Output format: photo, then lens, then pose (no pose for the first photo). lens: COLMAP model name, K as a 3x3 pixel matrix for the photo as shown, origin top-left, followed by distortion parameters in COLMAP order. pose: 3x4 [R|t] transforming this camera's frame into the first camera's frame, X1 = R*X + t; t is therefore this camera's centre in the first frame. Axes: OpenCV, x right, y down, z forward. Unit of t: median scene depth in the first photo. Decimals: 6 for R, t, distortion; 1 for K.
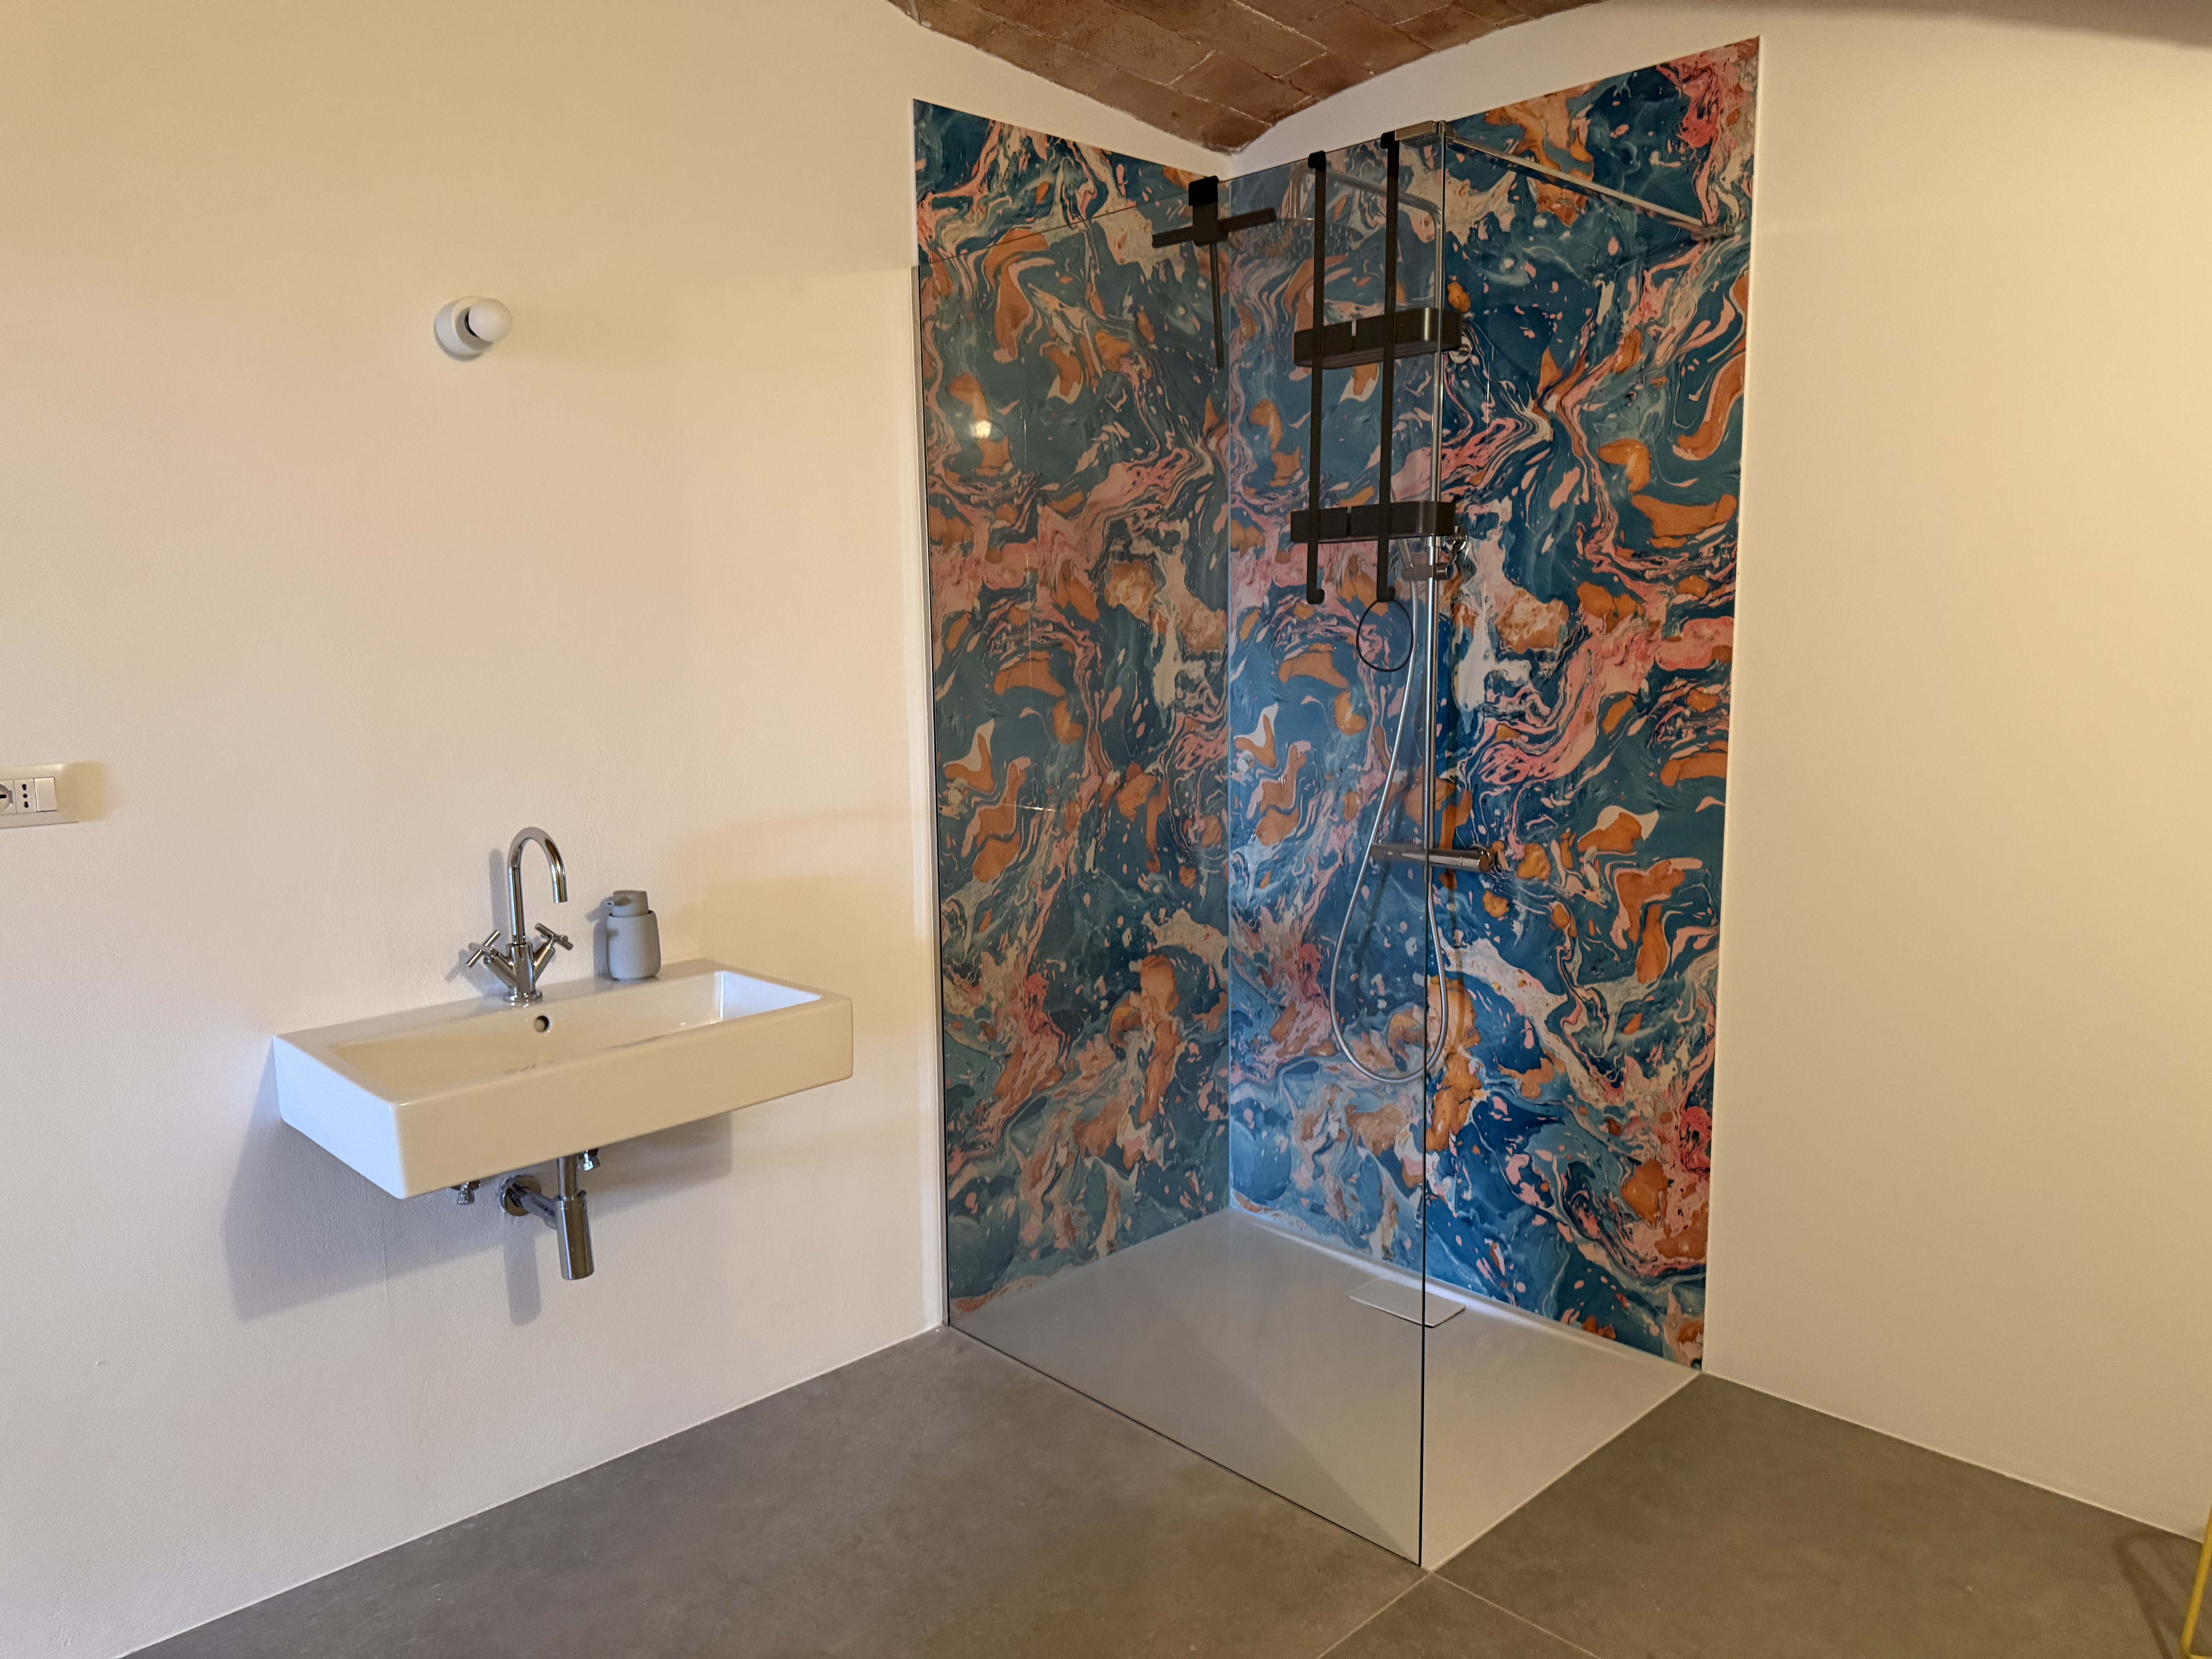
lens RADIAL K [[1534.2, 0, 1104.5], [0, 1534.2, 835.3], [0, 0, 1]] dist [-0.002405, -0.021974]
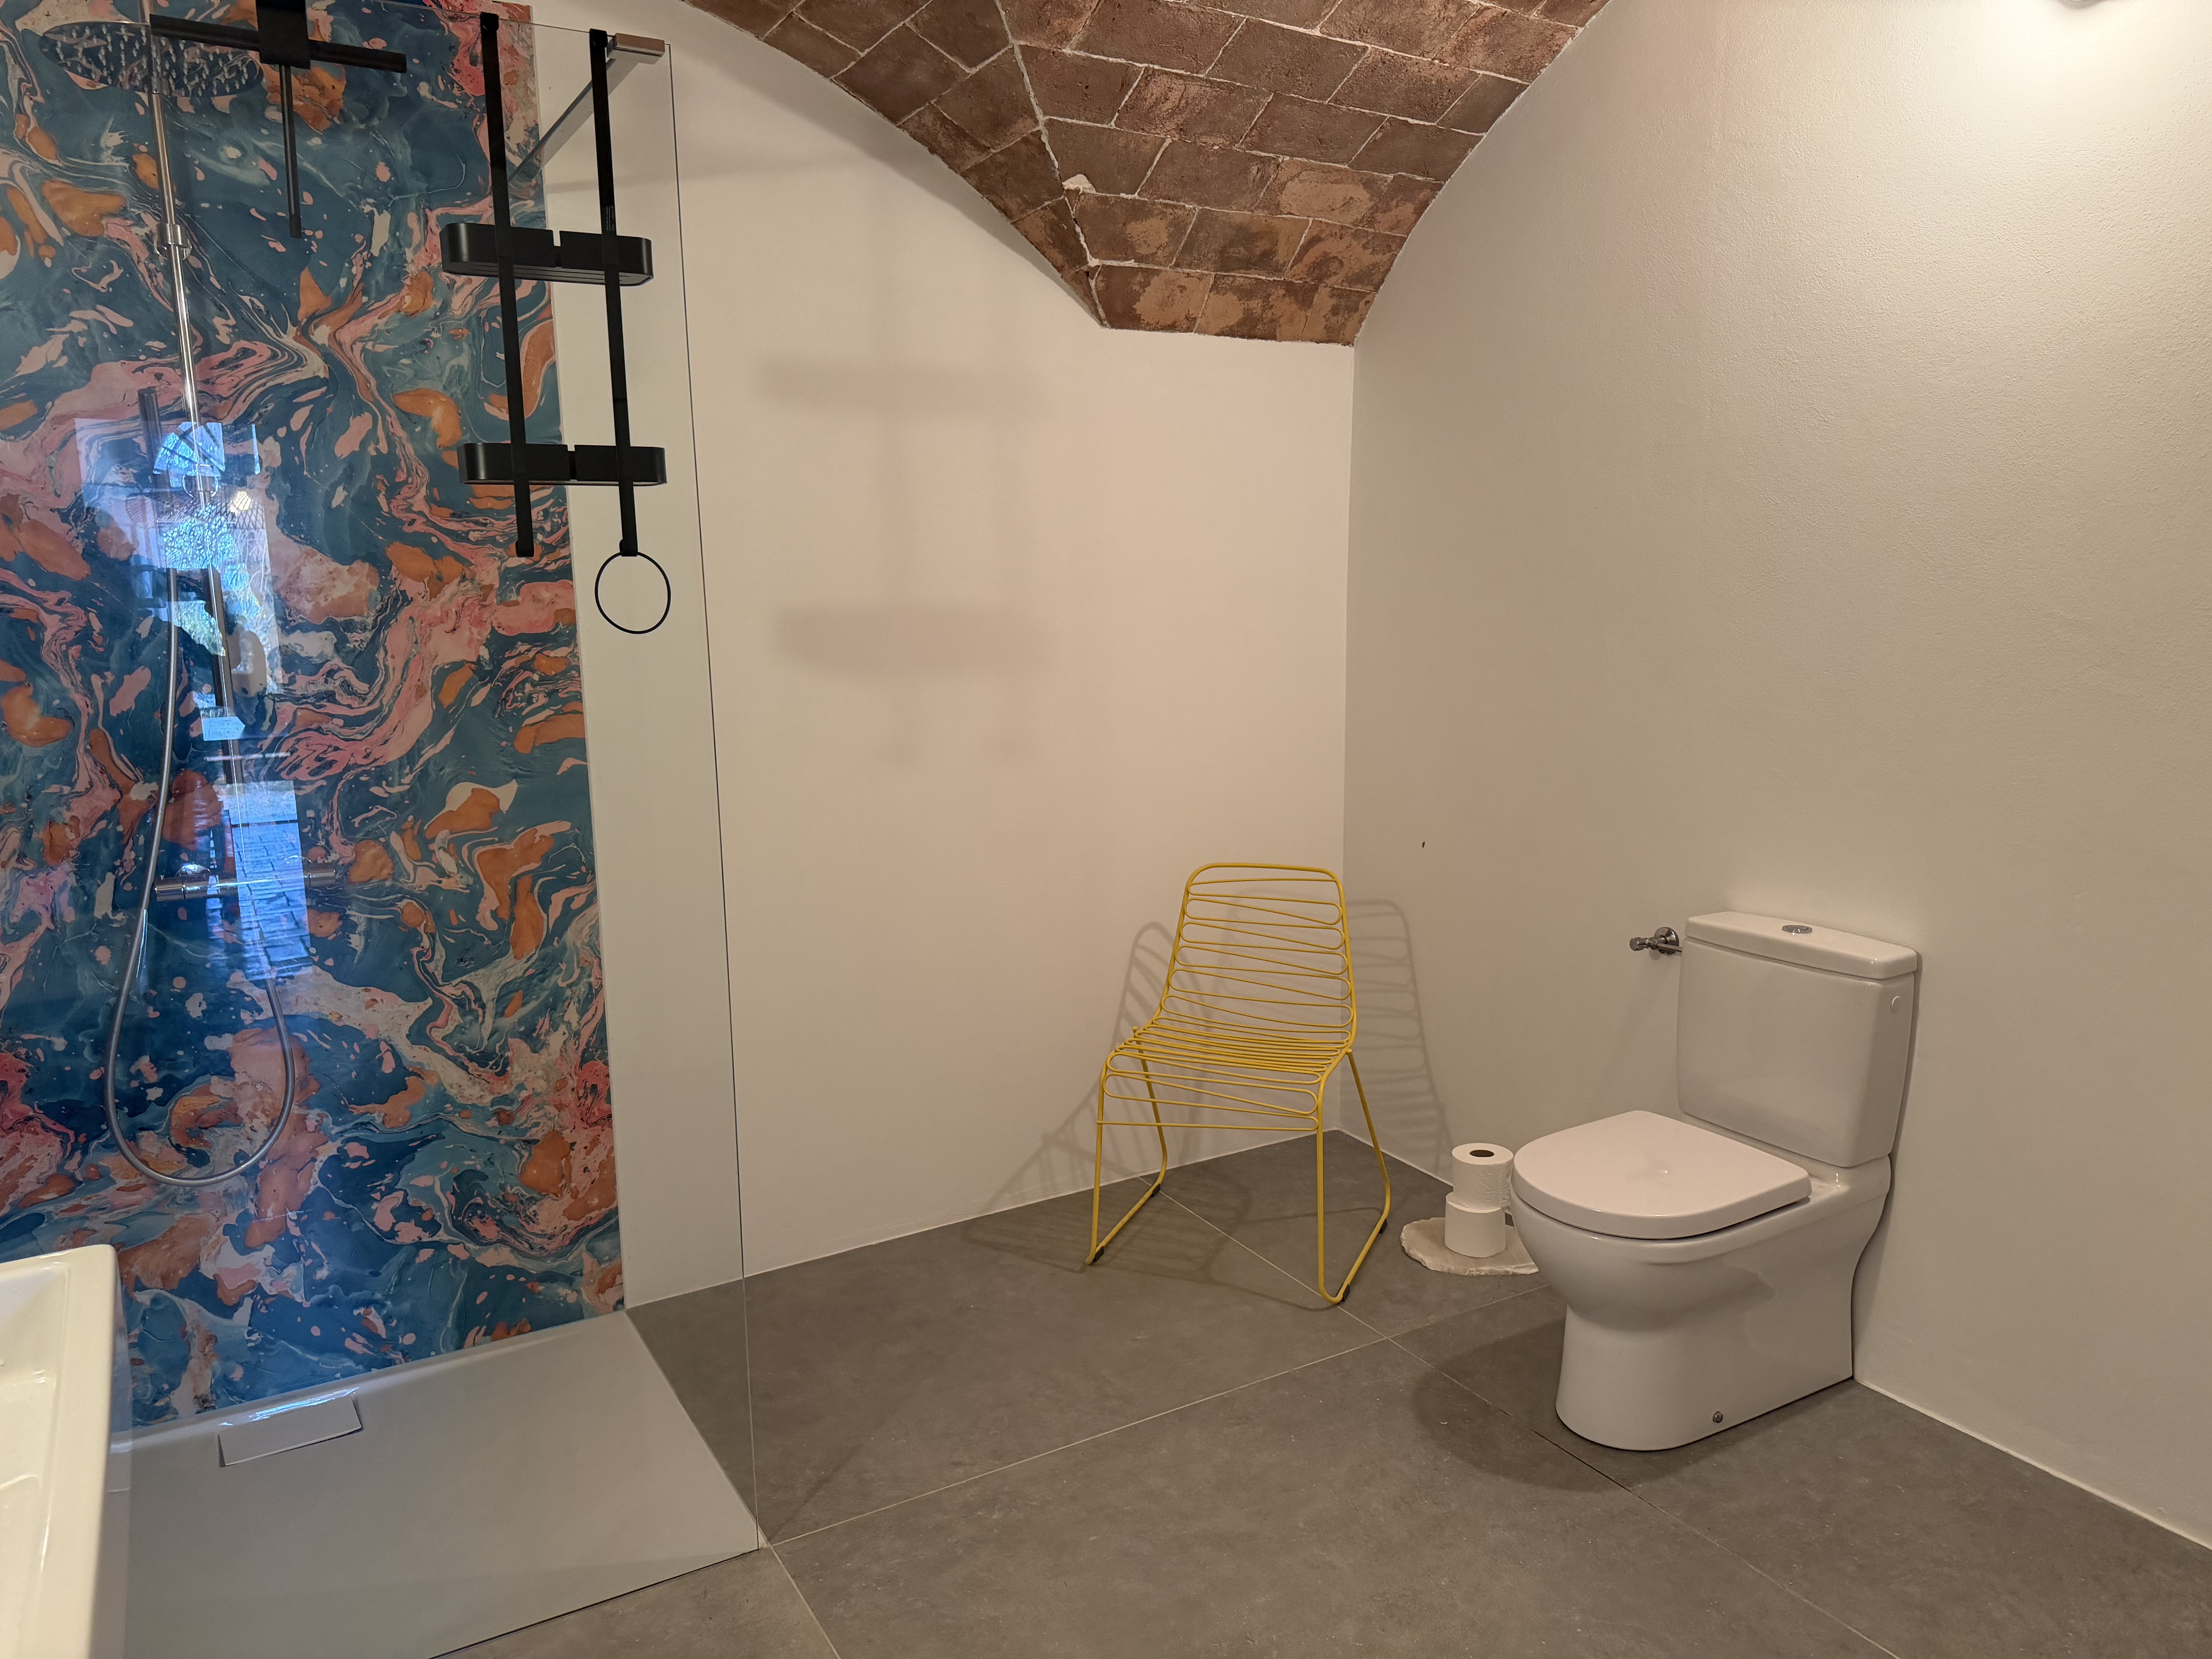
lens RADIAL K [[1534.2, 0, 1108.3], [0, 1534.2, 838.8], [0, 0, 1]] dist [-0.002405, -0.021974]
pose [[0.211803, -0.154518, 0.965020, -0.486410], [0.146083, 0.981335, 0.125067, -0.044459], [-0.966333, 0.114484, 0.230422, 0.399388]]
